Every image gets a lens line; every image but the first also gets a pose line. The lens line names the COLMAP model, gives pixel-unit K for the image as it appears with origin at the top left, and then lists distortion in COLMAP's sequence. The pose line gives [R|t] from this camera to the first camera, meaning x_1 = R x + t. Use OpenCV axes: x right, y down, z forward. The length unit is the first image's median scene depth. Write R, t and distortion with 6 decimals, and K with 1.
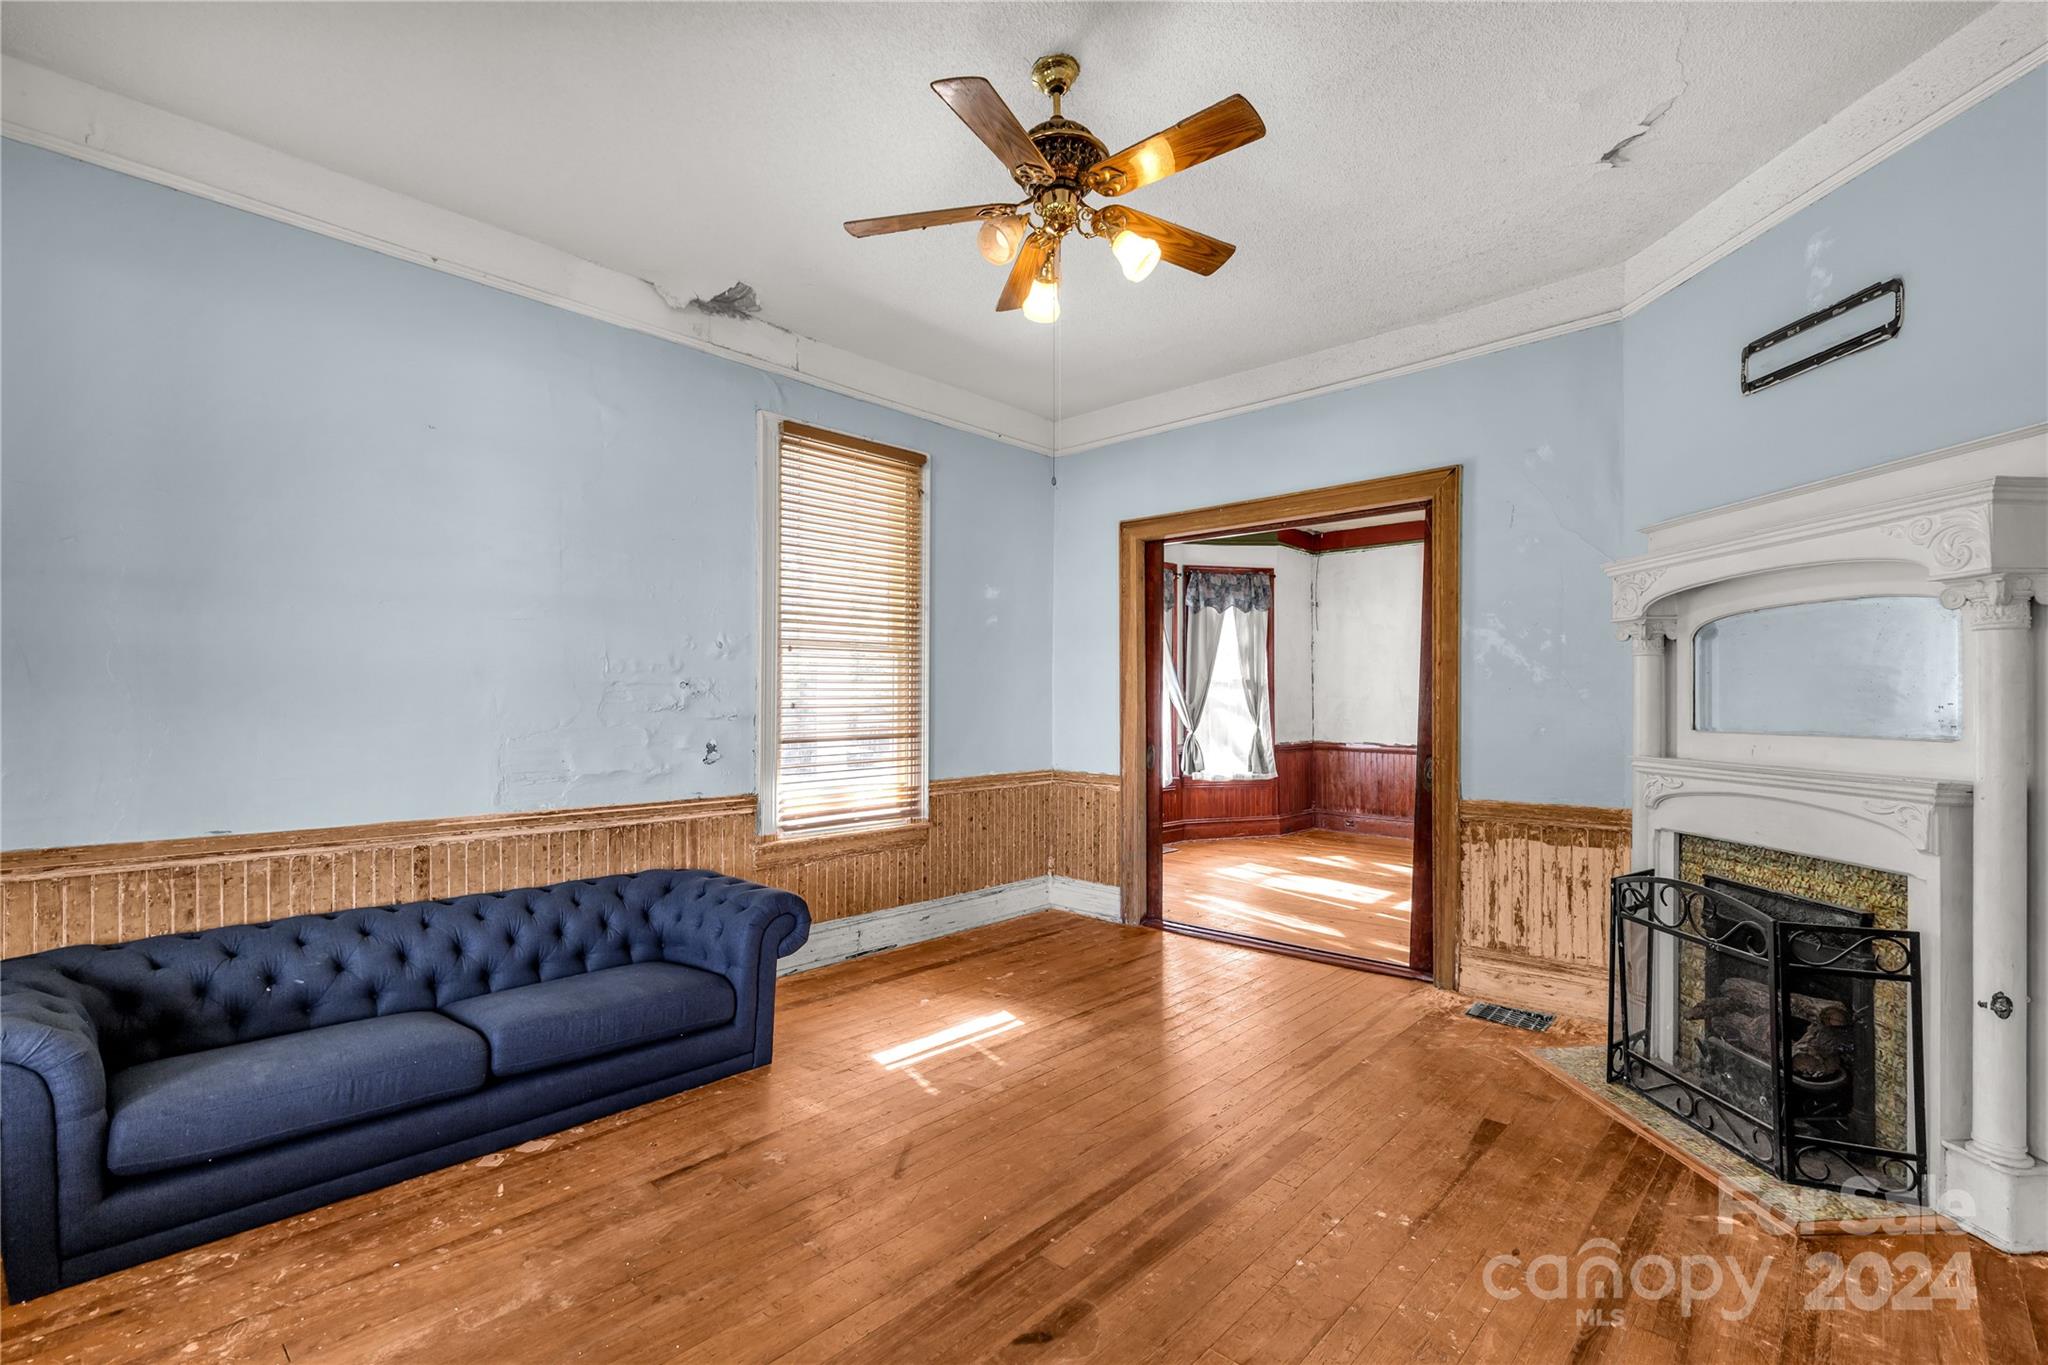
lens RADIAL K [[917.4, 0, 1026.2], [0, 917.4, 711.5], [0, 0, 1]] dist [0.001322, 0.000158]
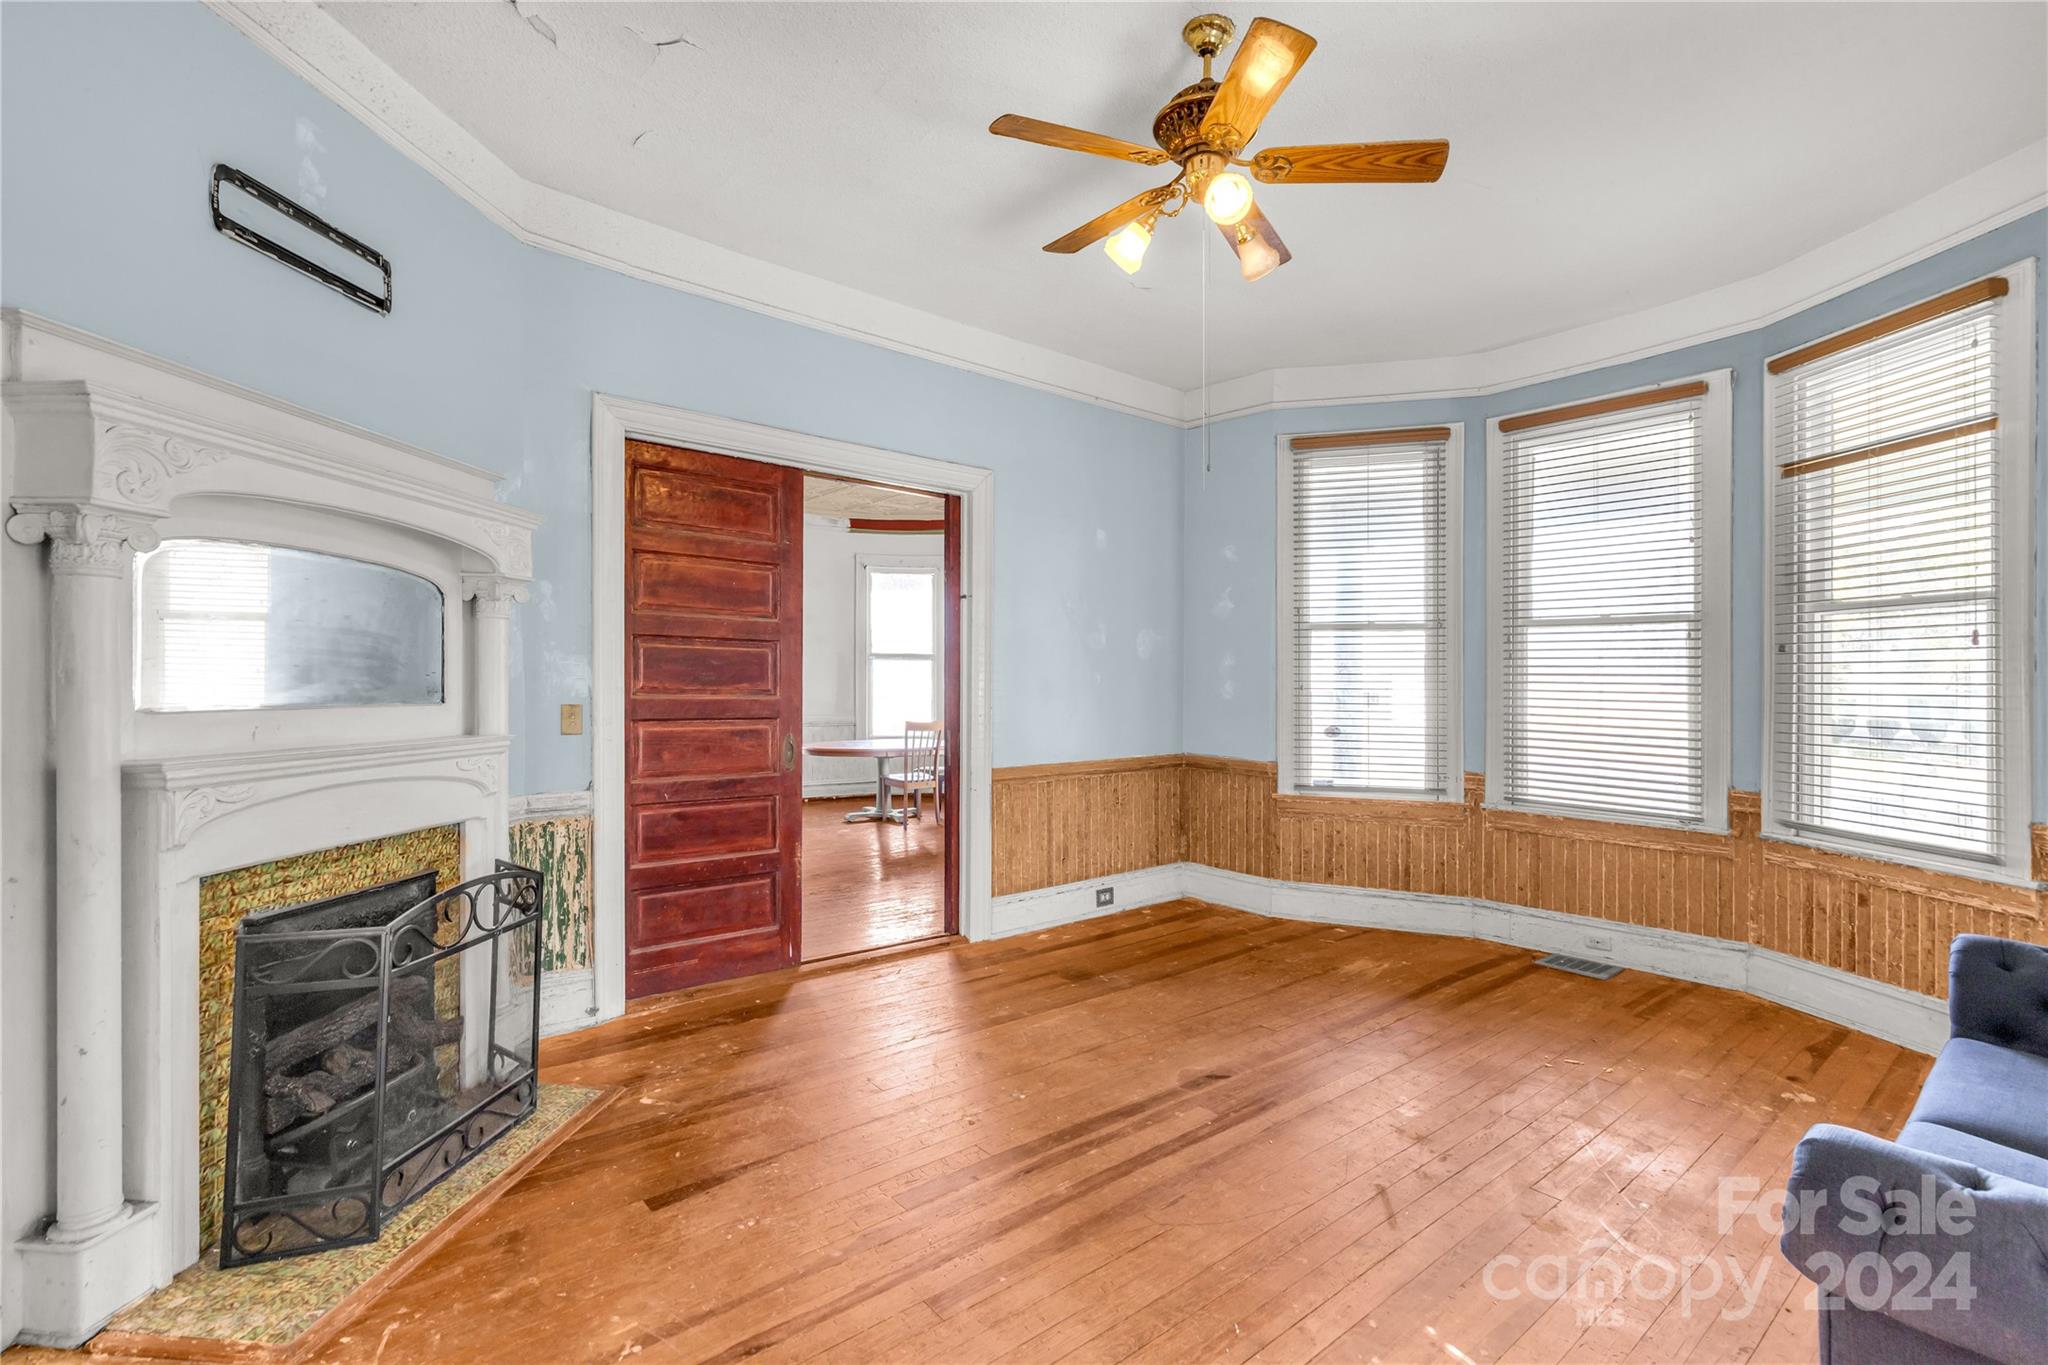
lens RADIAL K [[925.6, 0, 1016.8], [0, 925.6, 672.9], [0, 0, 1]] dist [0.001506, 0.000057]
pose [[-0.989686, -0.013082, 0.142652, 0.065859], [-0.013418, 0.999909, -0.001392, -0.010180], [-0.142621, -0.003292, -0.989772, 1.292300]]
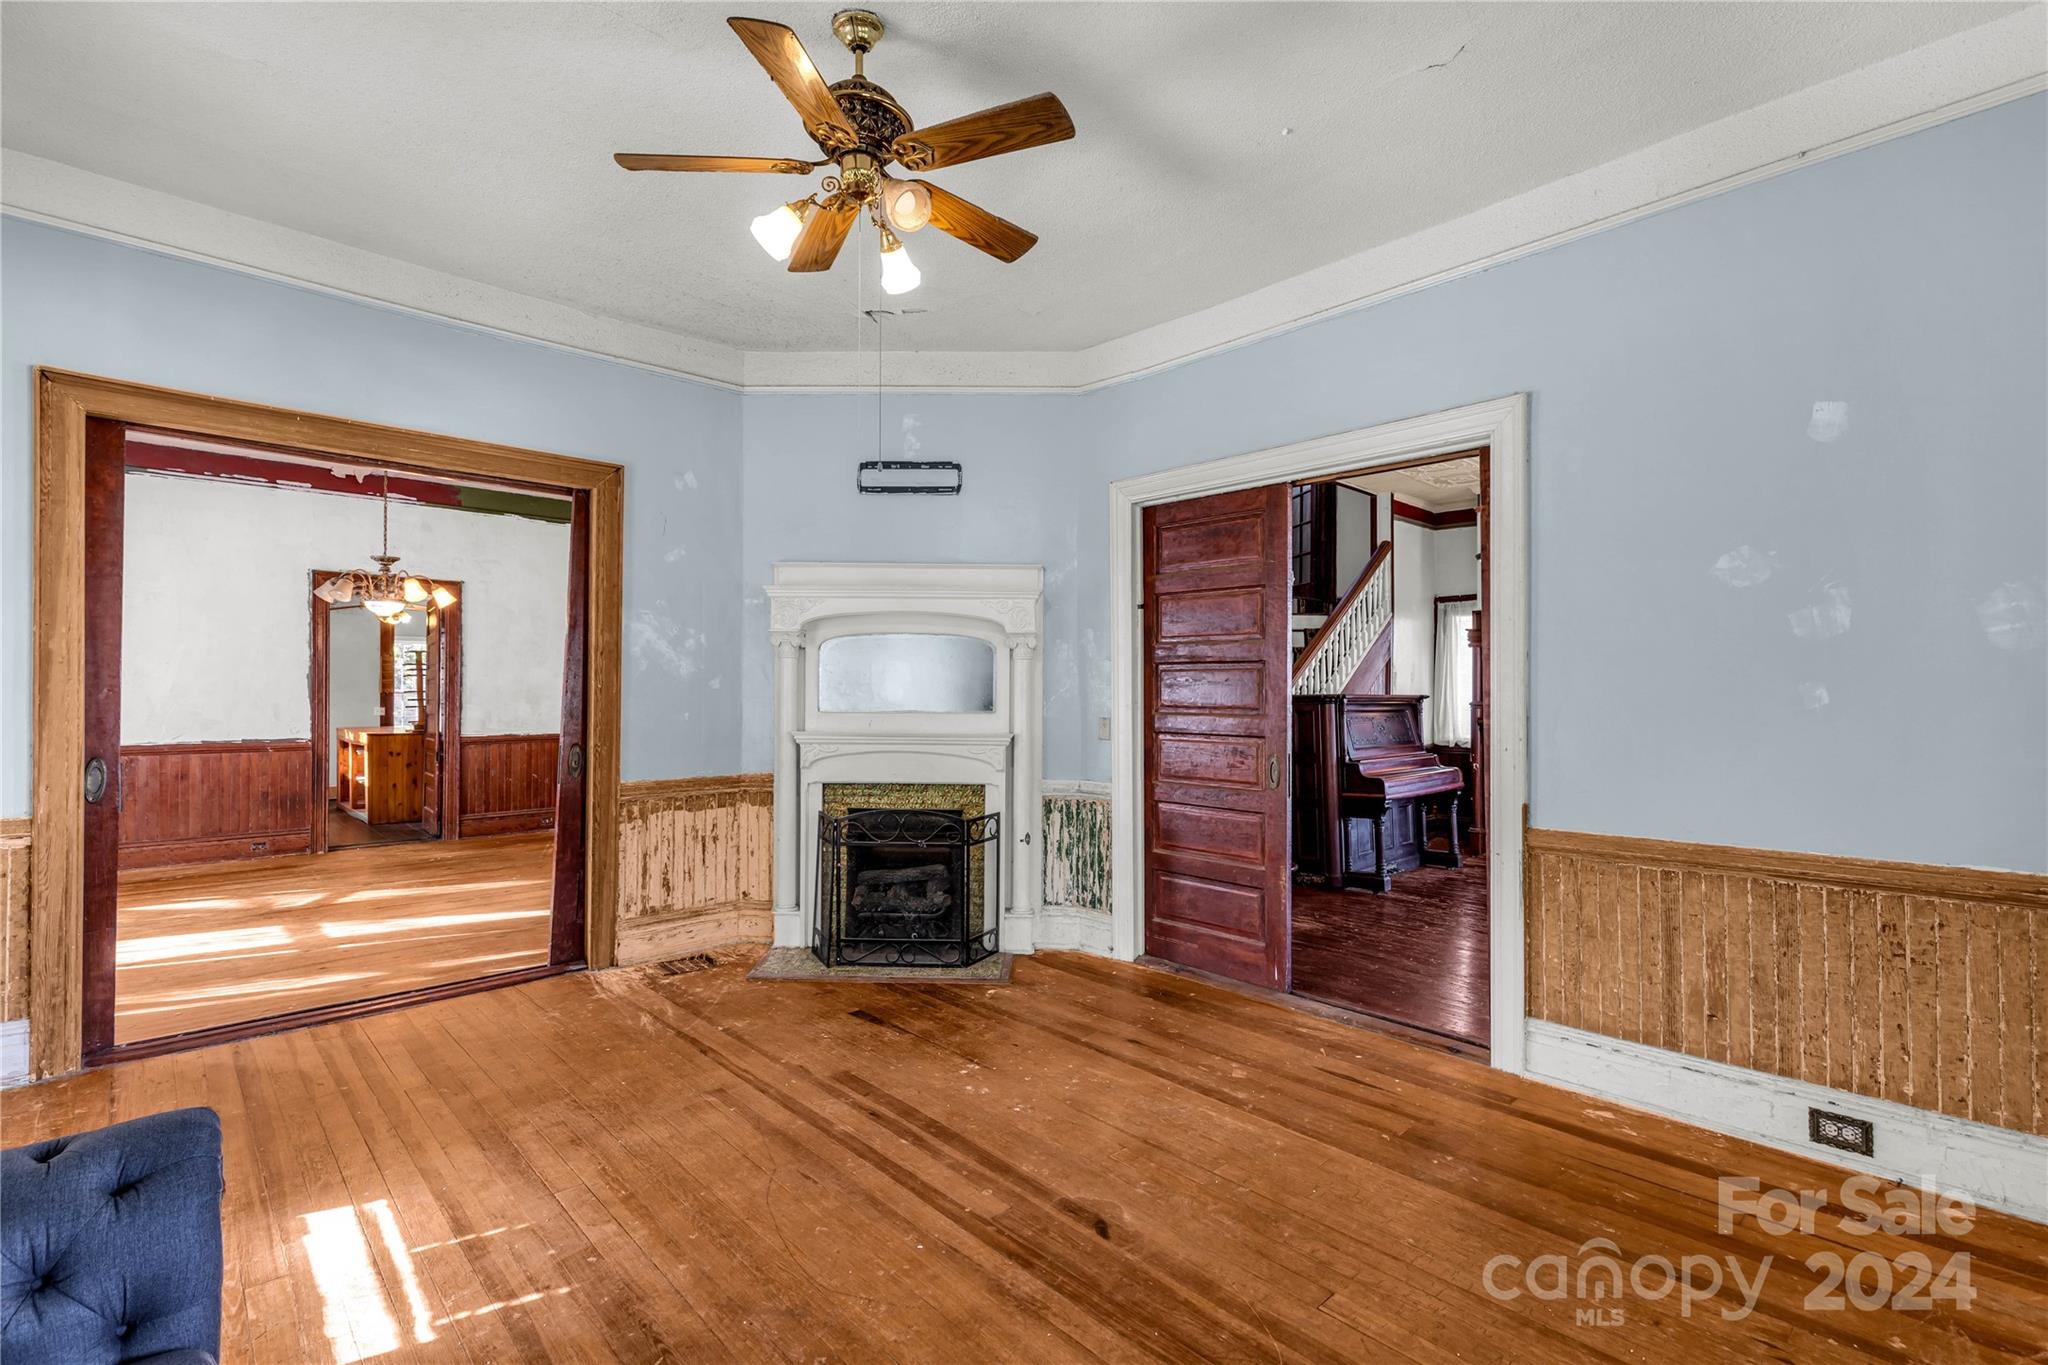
lens RADIAL K [[907.5, 0, 1027.1], [0, 907.5, 693.6], [0, 0, 1]] dist [0.004285, -0.000002]
pose [[0.067717, -0.003676, 0.997698, -0.572746], [0.001302, 0.999993, 0.003596, -0.010687], [-0.997704, 0.001055, 0.067722, 0.492683]]
